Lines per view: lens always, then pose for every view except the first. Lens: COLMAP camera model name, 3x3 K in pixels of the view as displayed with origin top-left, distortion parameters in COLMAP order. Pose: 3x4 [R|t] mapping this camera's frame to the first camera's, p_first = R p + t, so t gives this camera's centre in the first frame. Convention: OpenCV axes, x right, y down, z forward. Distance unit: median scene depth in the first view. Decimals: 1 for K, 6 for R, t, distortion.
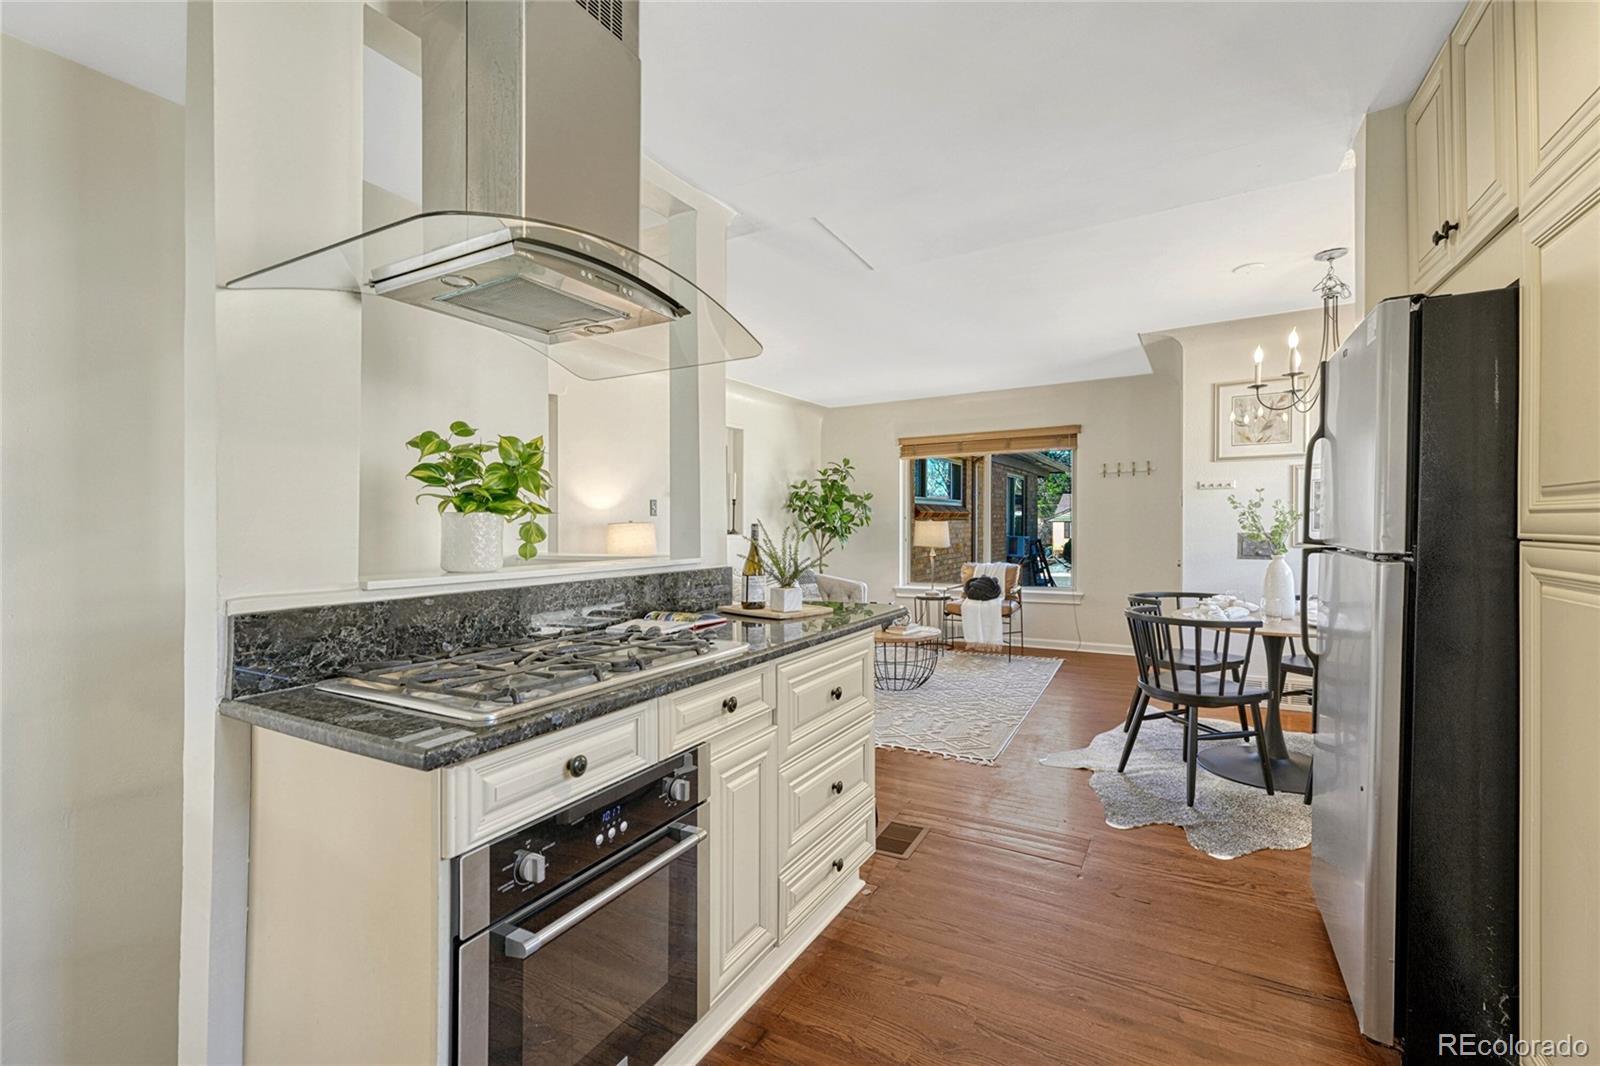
lens RADIAL K [[681.6, 0, 805.2], [0, 681.6, 520.2], [0, 0, 1]] dist [-0.000319, -0.000204]
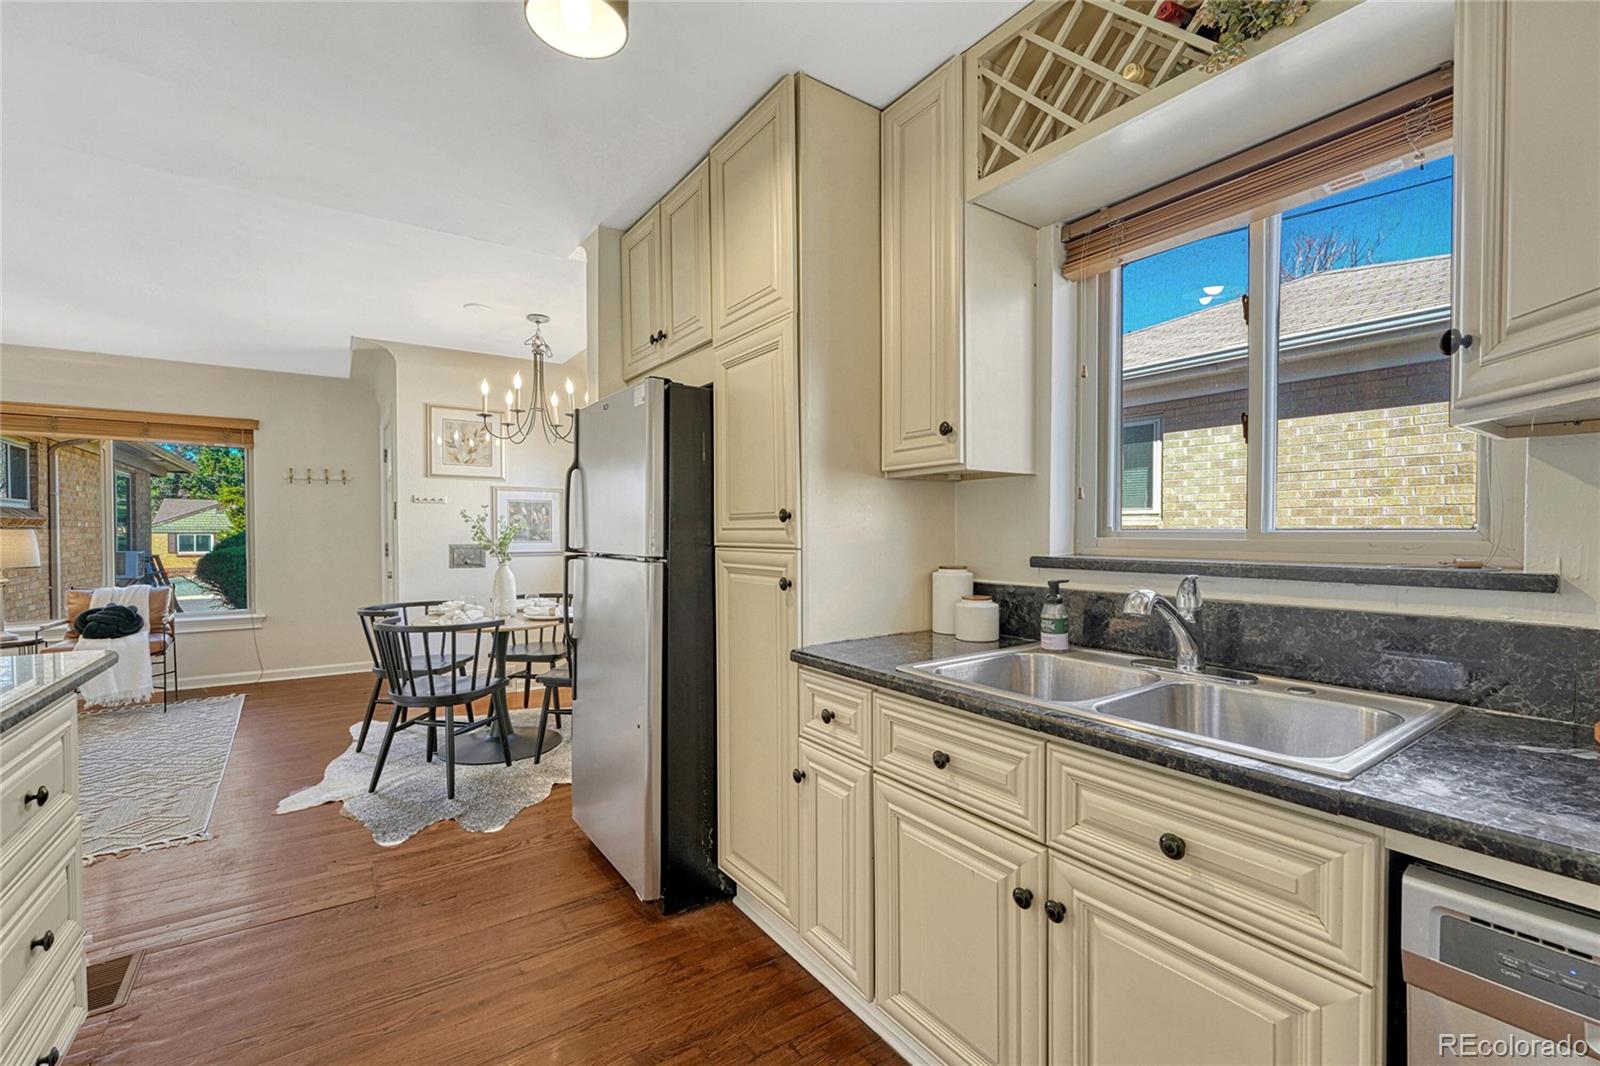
lens RADIAL K [[664.6, 0, 781.7], [0, 664.6, 541.4], [0, 0, 1]] dist [-0.000957, -0.000394]
pose [[0.451377, -0.002853, 0.892329, -0.109475], [-0.009400, 0.999924, 0.007951, 0.001133], [-0.892284, -0.011977, 0.451316, 0.056653]]
